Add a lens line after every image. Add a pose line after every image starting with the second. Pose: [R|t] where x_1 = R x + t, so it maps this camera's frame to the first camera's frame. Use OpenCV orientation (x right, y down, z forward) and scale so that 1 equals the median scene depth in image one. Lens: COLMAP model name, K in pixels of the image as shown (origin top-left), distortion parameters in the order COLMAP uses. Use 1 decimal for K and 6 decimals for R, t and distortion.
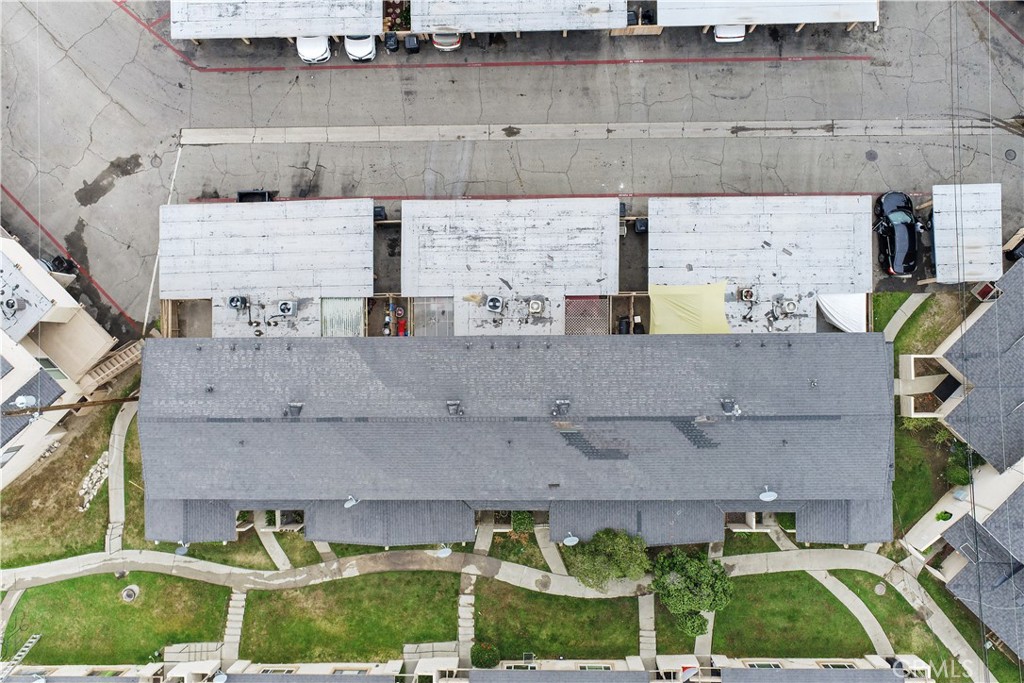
lens RADIAL K [[696.4, 0, 512.7], [0, 696.4, 343.5], [0, 0, 1]] dist [-0.009723, 0.008191]
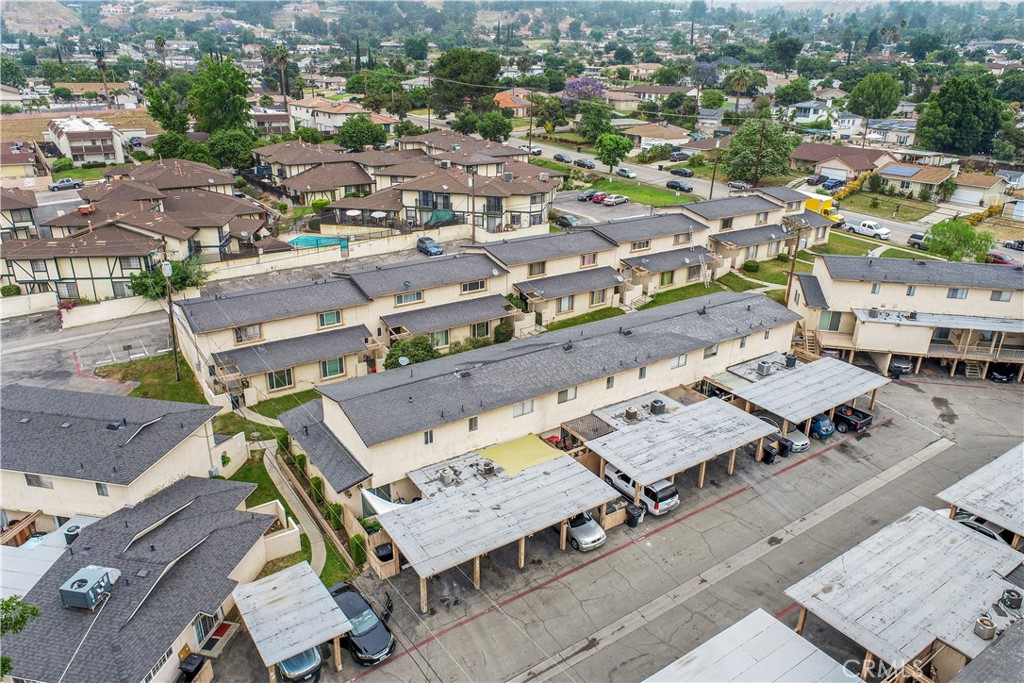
lens RADIAL K [[696.4, 0, 512.7], [0, 696.4, 343.5], [0, 0, 1]] dist [-0.009723, 0.008191]
pose [[-0.830319, 0.228166, -0.508439, 0.726336], [-0.557048, -0.313037, 0.769224, -0.763161], [0.016350, 0.921926, 0.387020, 0.388724]]
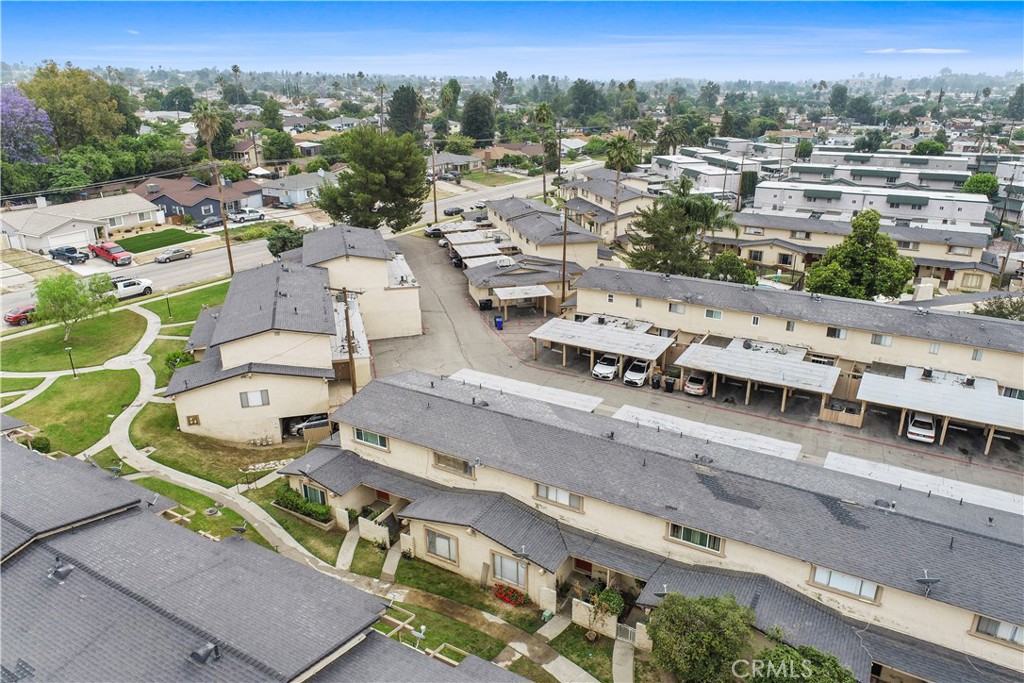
lens RADIAL K [[708.9, 0, 512.0], [0, 708.9, 341.5], [0, 0, 1]] dist [-0.007456, 0.004971]
pose [[0.861419, 0.208149, -0.463283, 0.232145], [-0.507559, 0.319635, -0.800136, 0.863429], [-0.018466, 0.924396, 0.380987, 0.376242]]
